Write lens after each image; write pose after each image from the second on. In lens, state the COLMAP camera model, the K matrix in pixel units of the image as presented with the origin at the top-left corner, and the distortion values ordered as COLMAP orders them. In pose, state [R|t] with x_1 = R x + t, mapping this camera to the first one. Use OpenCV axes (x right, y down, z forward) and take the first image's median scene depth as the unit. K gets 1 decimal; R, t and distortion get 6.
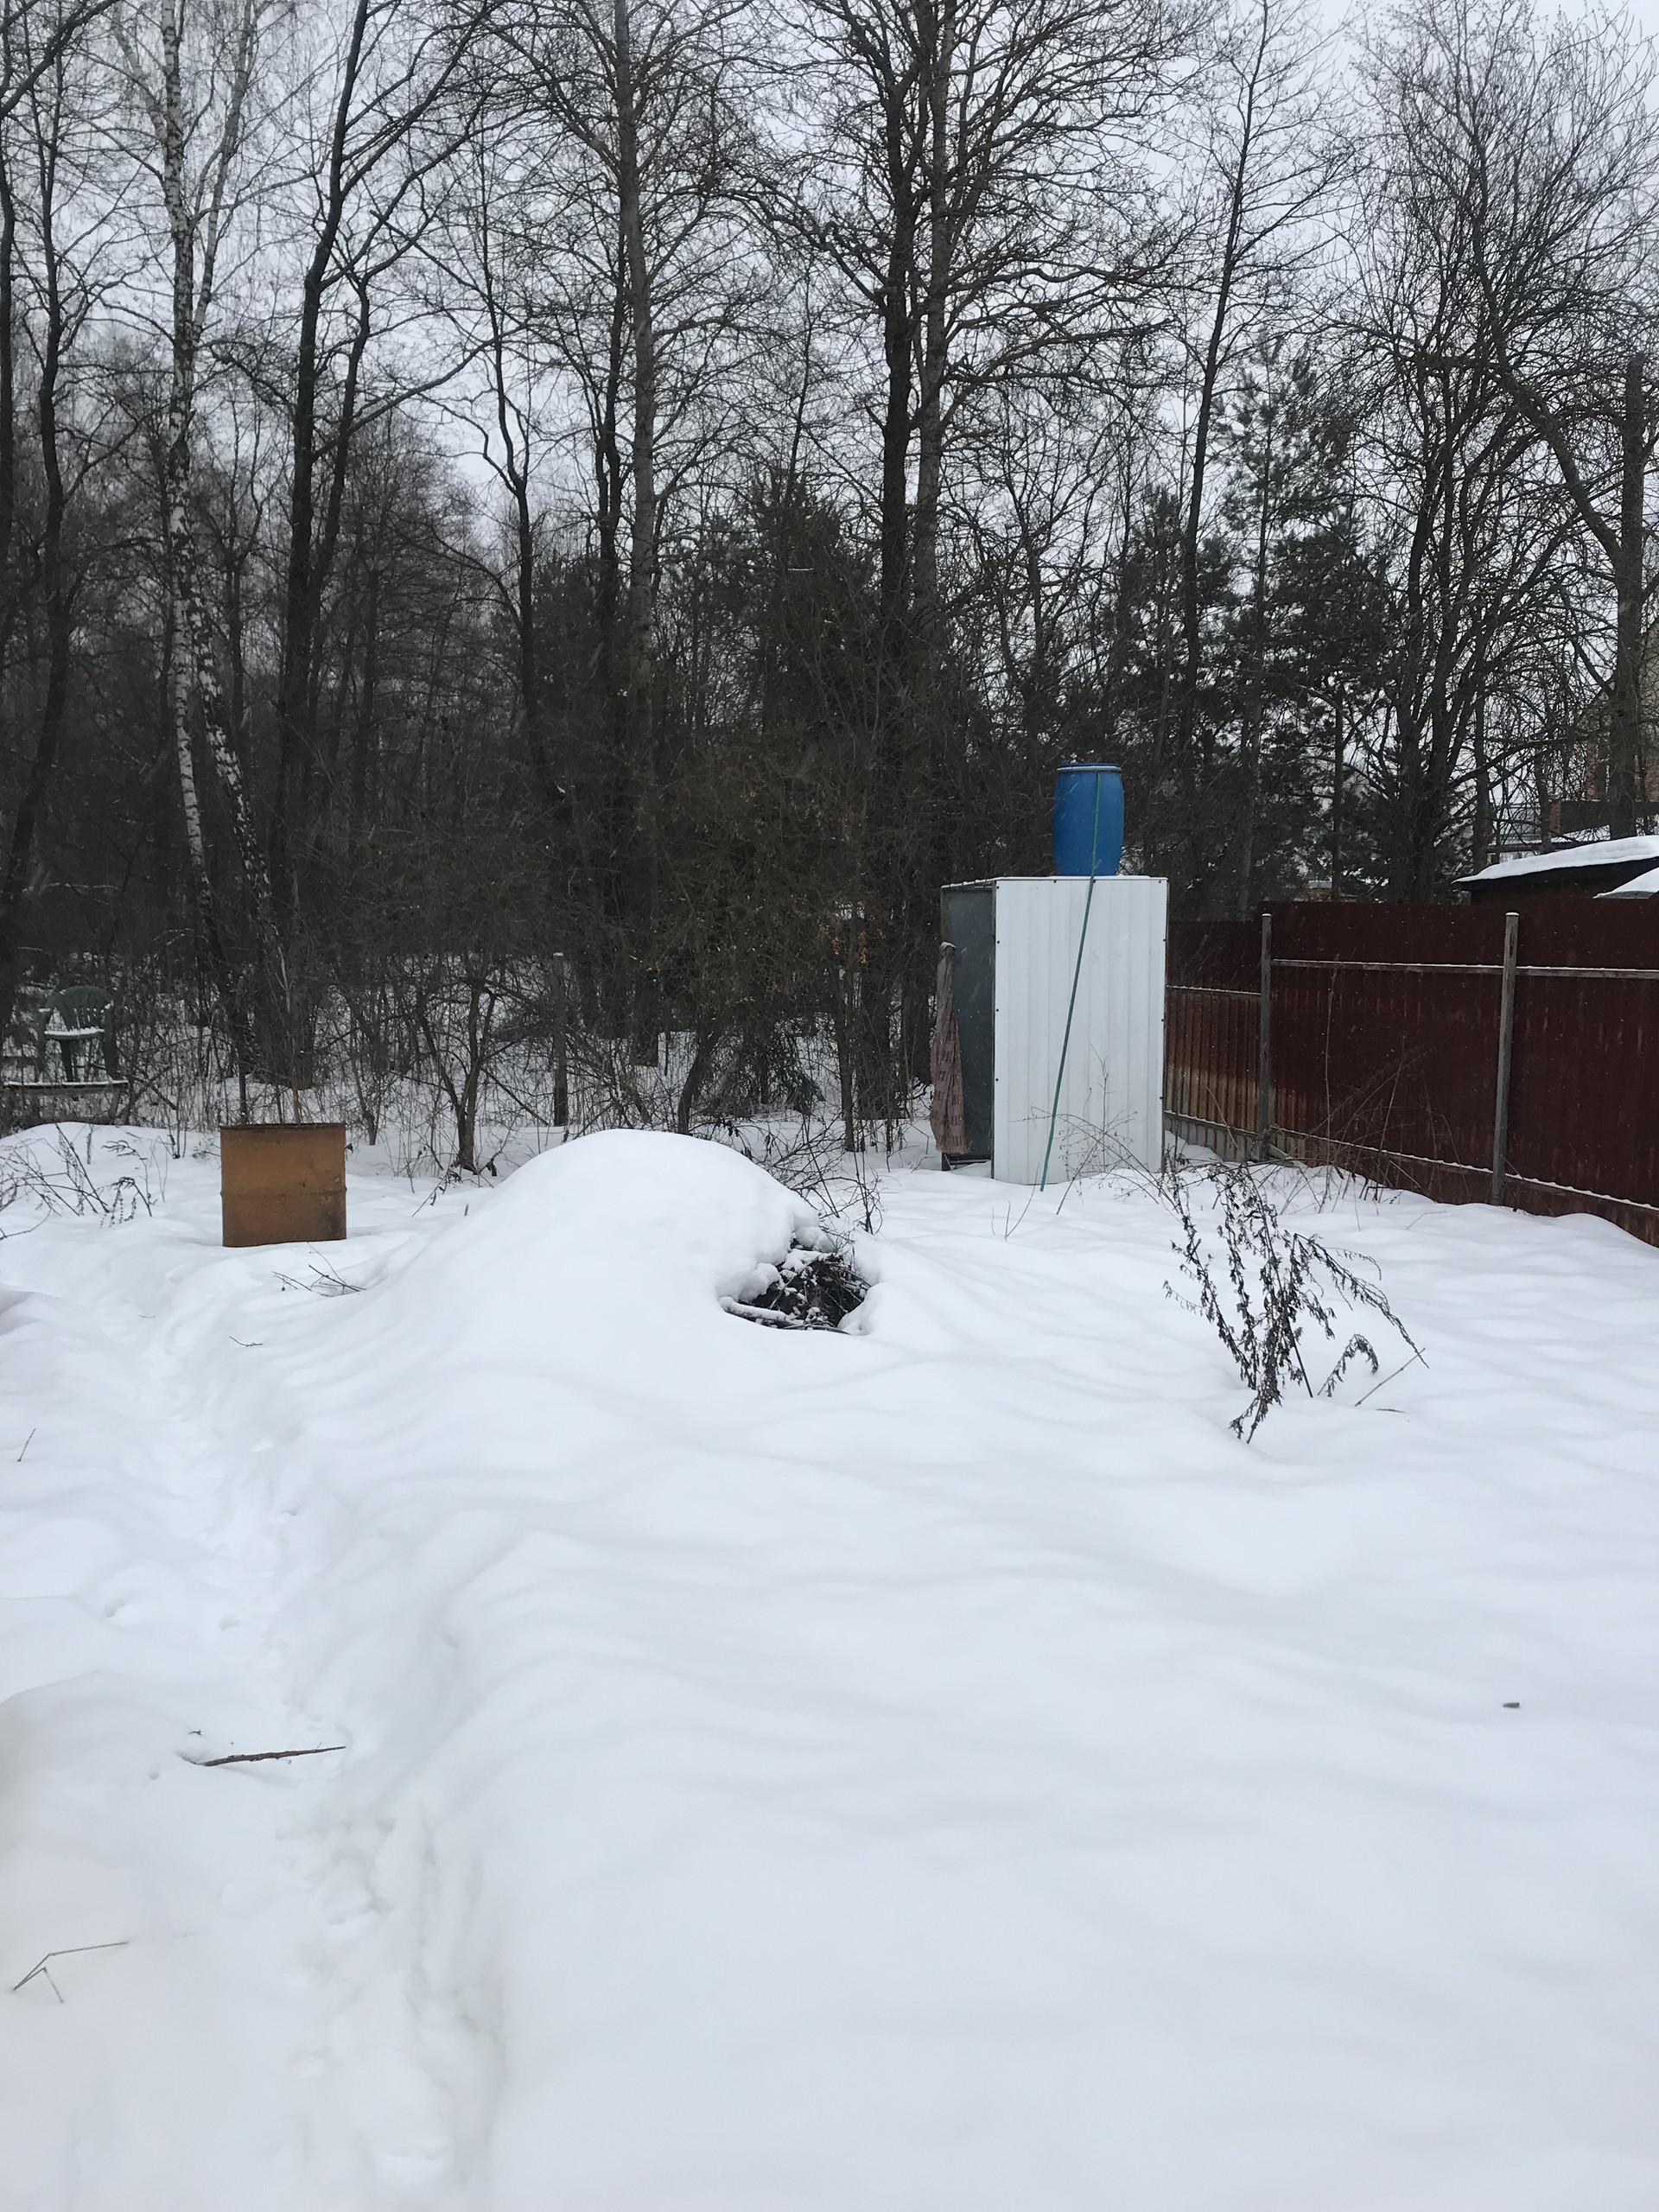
lens RADIAL K [[1807.1, 0, 832.3], [0, 1807.1, 1109.1], [0, 0, 1]] dist [0.014944, -0.010867]
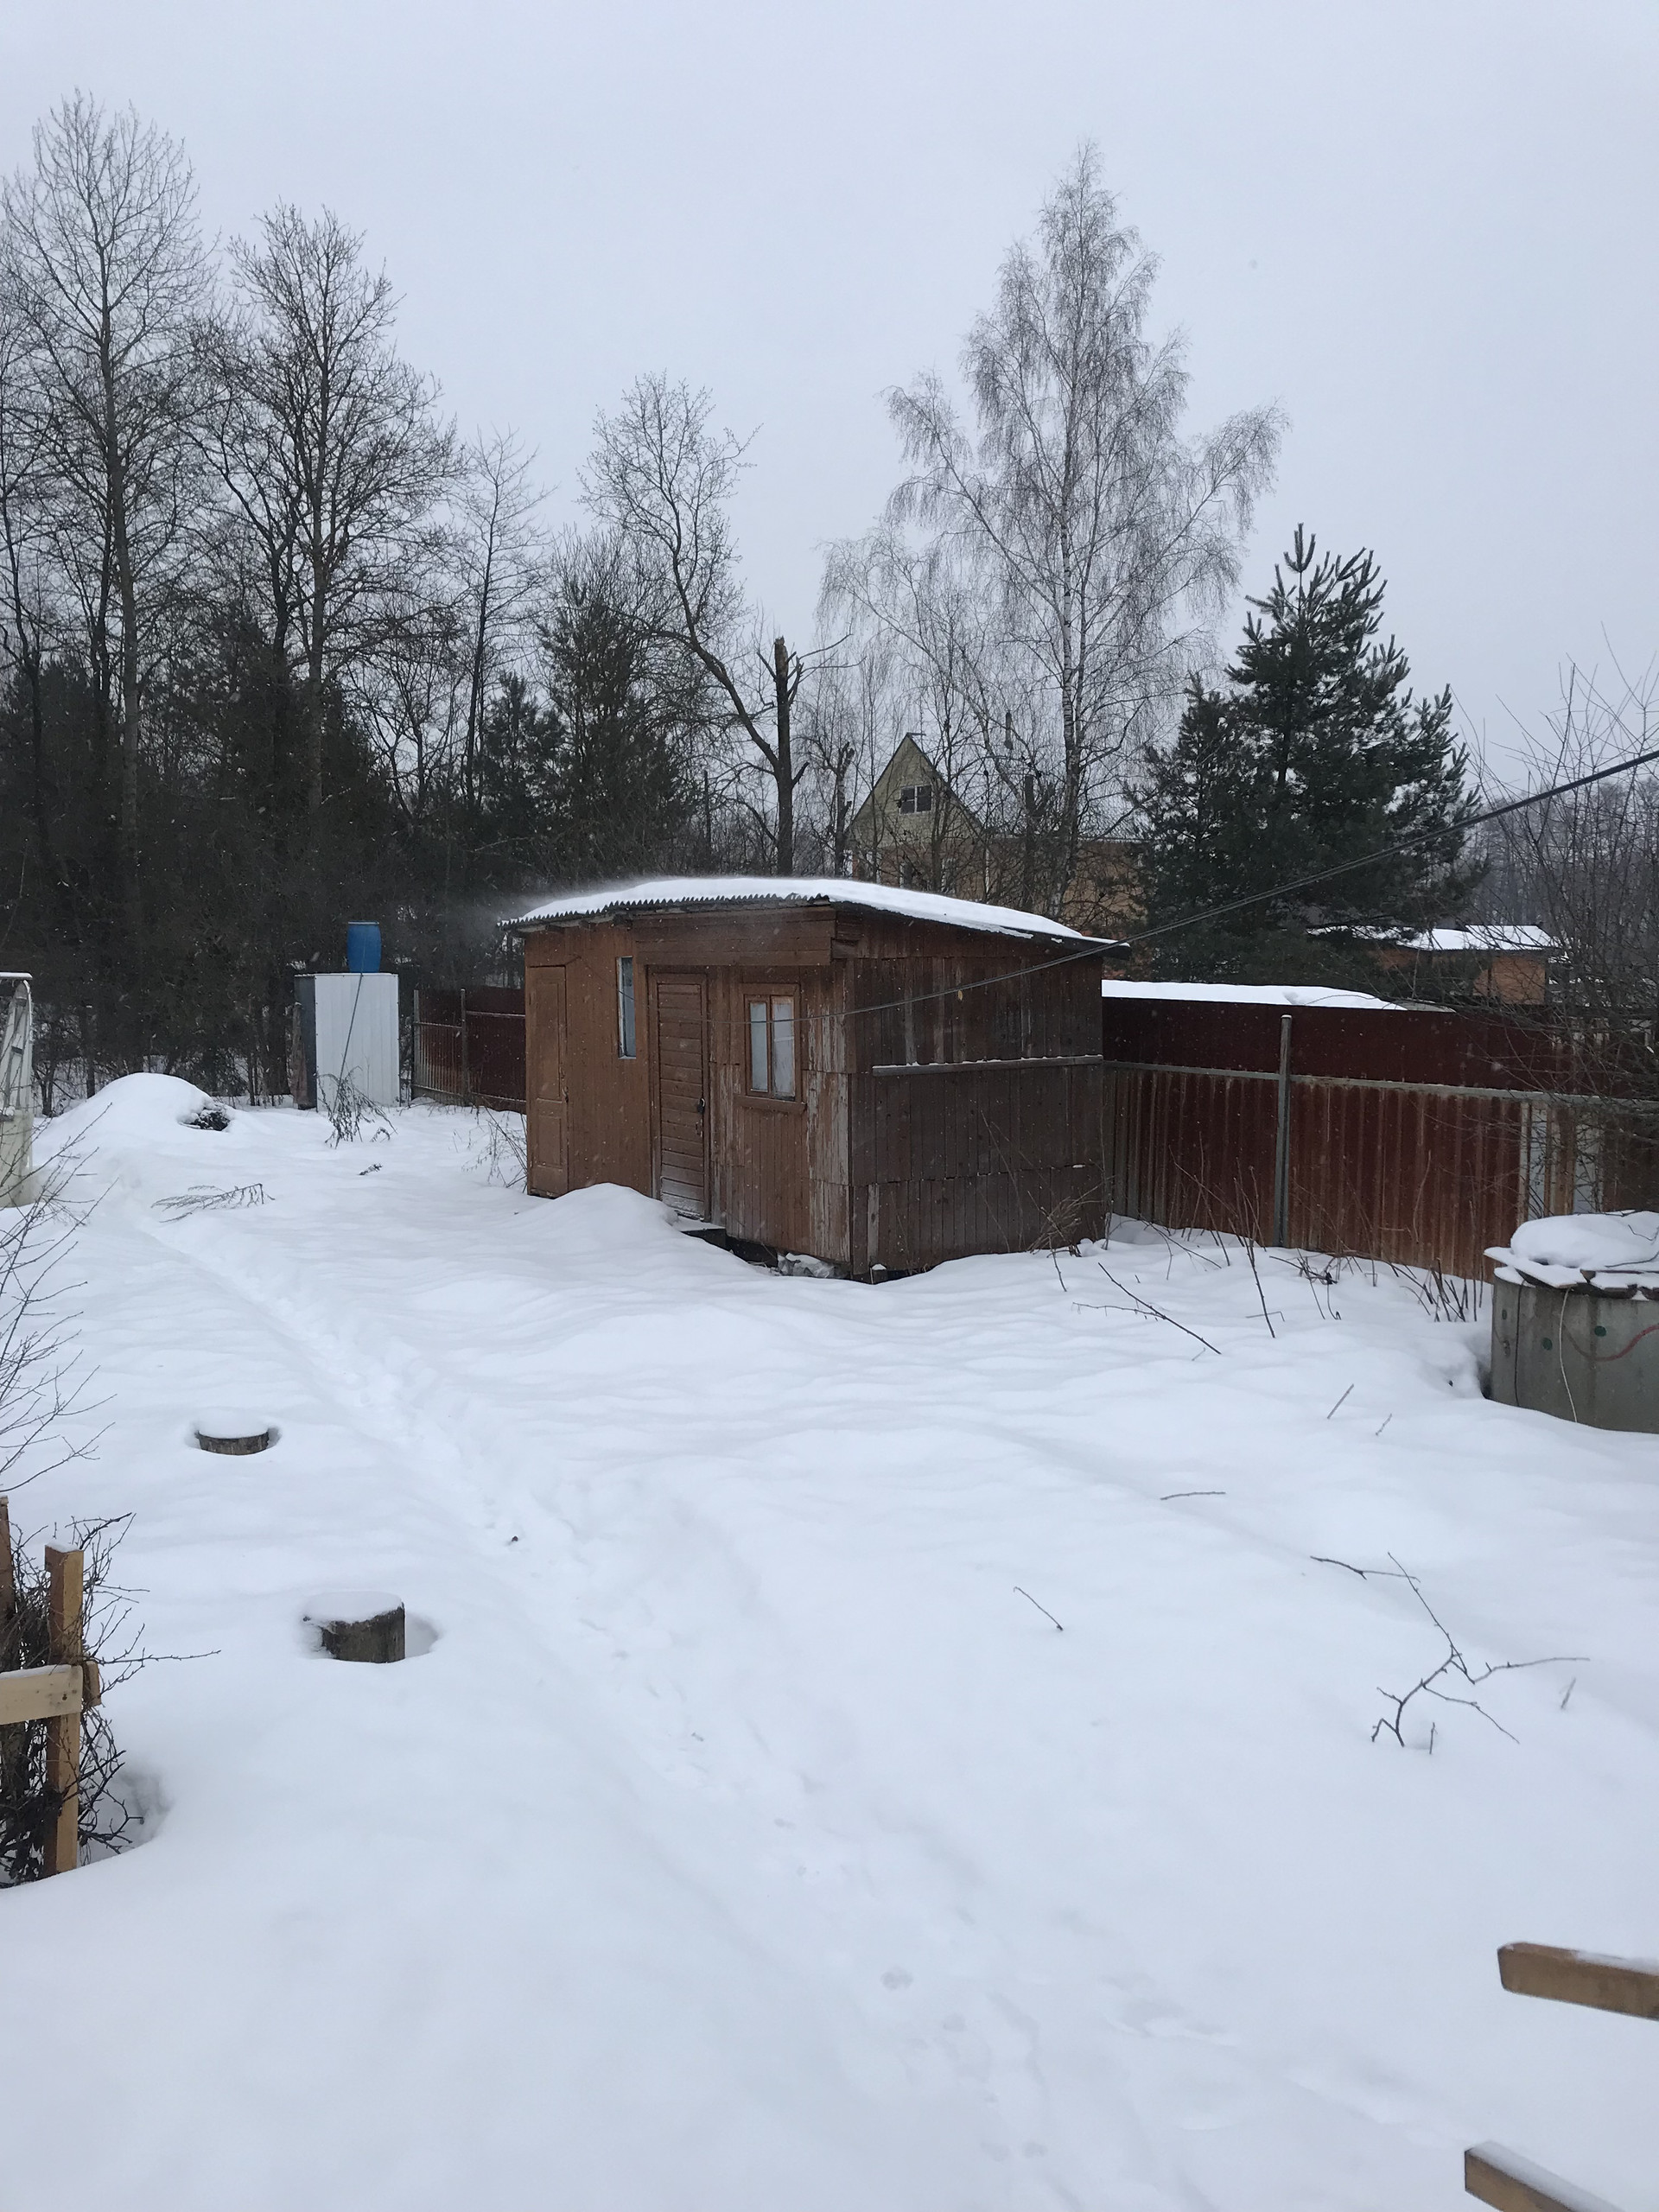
lens RADIAL K [[1807.1, 0, 828.6], [0, 1807.1, 1094.7], [0, 0, 1]] dist [0.014944, -0.010867]
pose [[0.962694, -0.011783, 0.270336, 0.093557], [0.019672, 0.999456, -0.026489, 0.086407], [-0.269877, 0.030819, 0.962401, -1.249147]]
